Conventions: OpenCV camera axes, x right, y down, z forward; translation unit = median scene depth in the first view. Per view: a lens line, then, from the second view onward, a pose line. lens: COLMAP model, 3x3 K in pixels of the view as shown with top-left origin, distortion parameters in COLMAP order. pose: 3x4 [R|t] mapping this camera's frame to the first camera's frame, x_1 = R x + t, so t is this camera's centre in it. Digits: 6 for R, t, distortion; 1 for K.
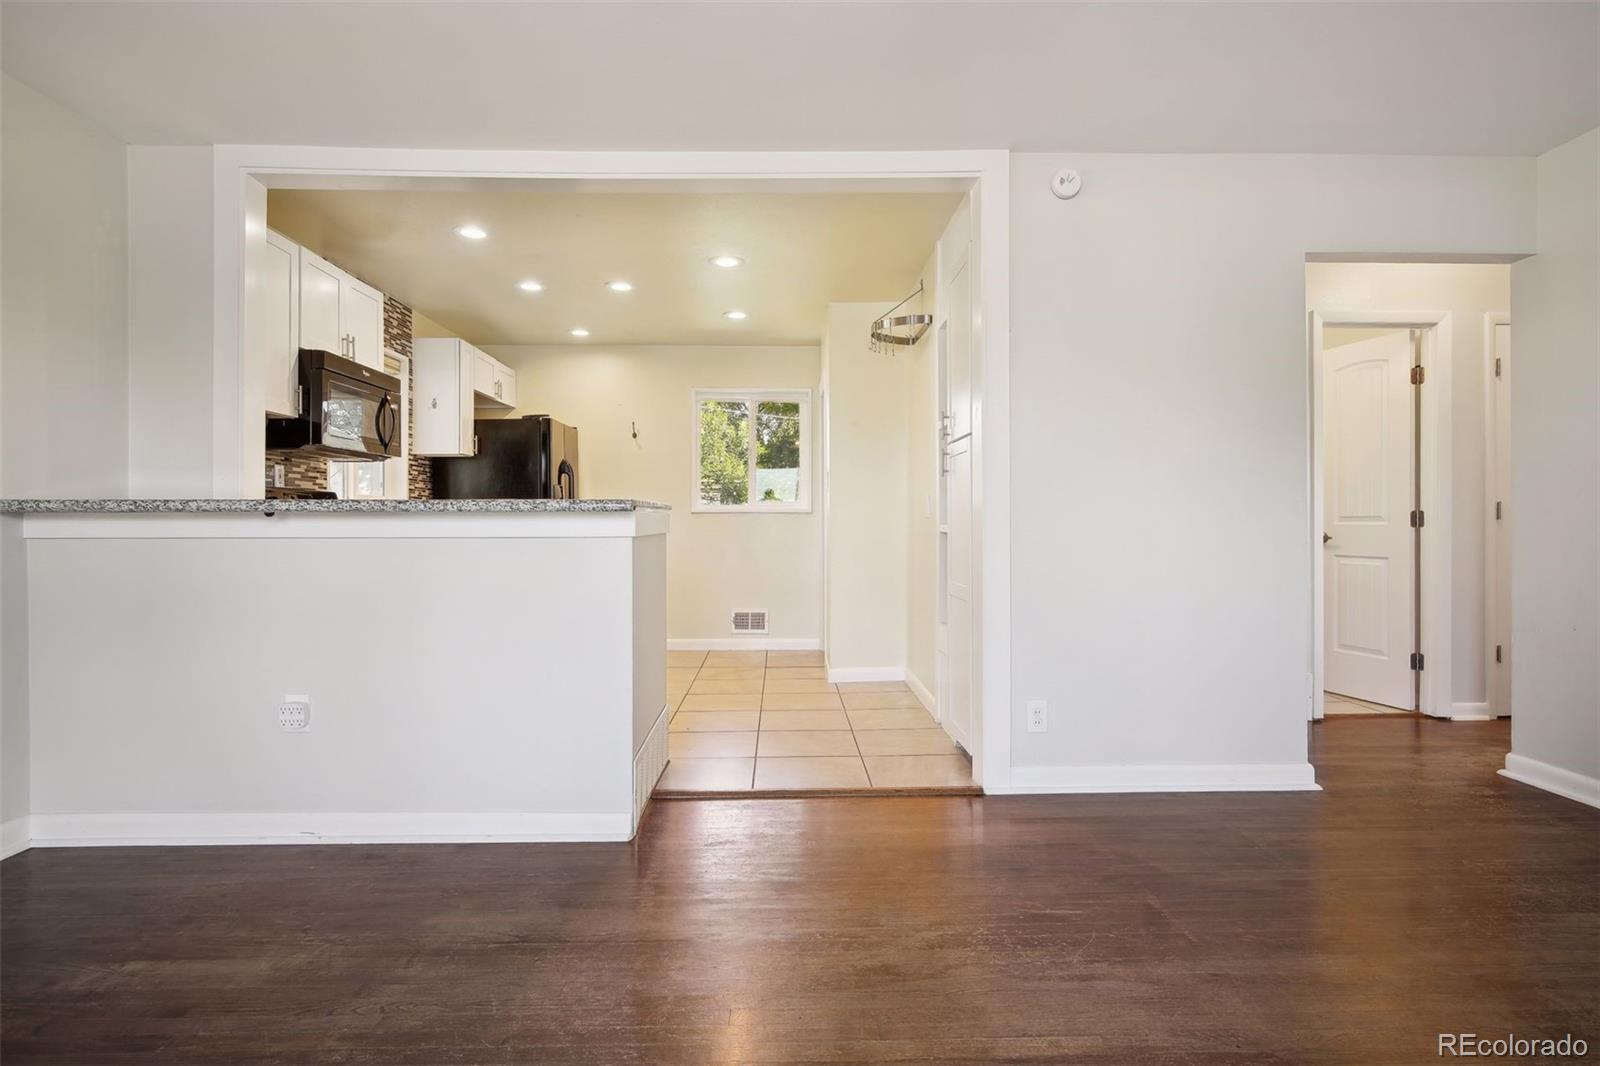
lens RADIAL K [[812.5, 0, 779.8], [0, 812.5, 538.0], [0, 0, 1]] dist [-0.003948, 0.003927]
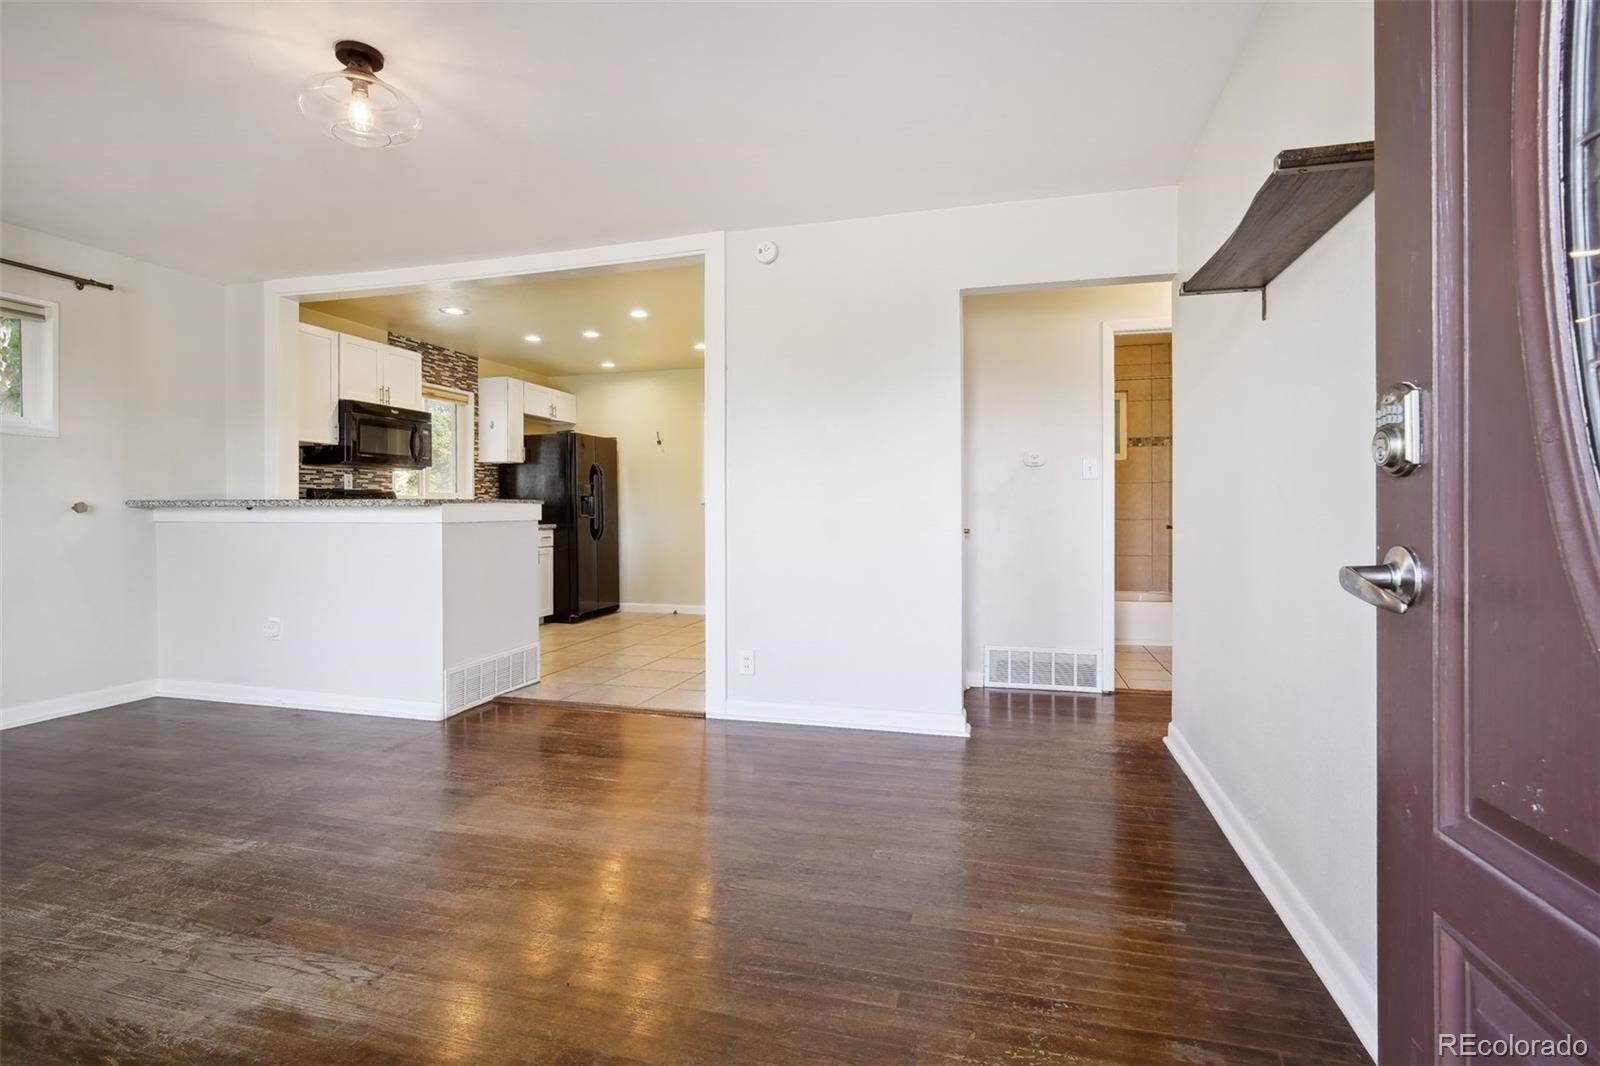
lens RADIAL K [[759.6, 0, 769.5], [0, 759.6, 528.9], [0, 0, 1]] dist [-0.007830, 0.005284]
pose [[0.954834, 0.007752, -0.297040, 0.536861], [-0.006135, 0.999961, 0.006377, -0.001650], [0.297077, -0.004267, 0.954844, -0.114773]]
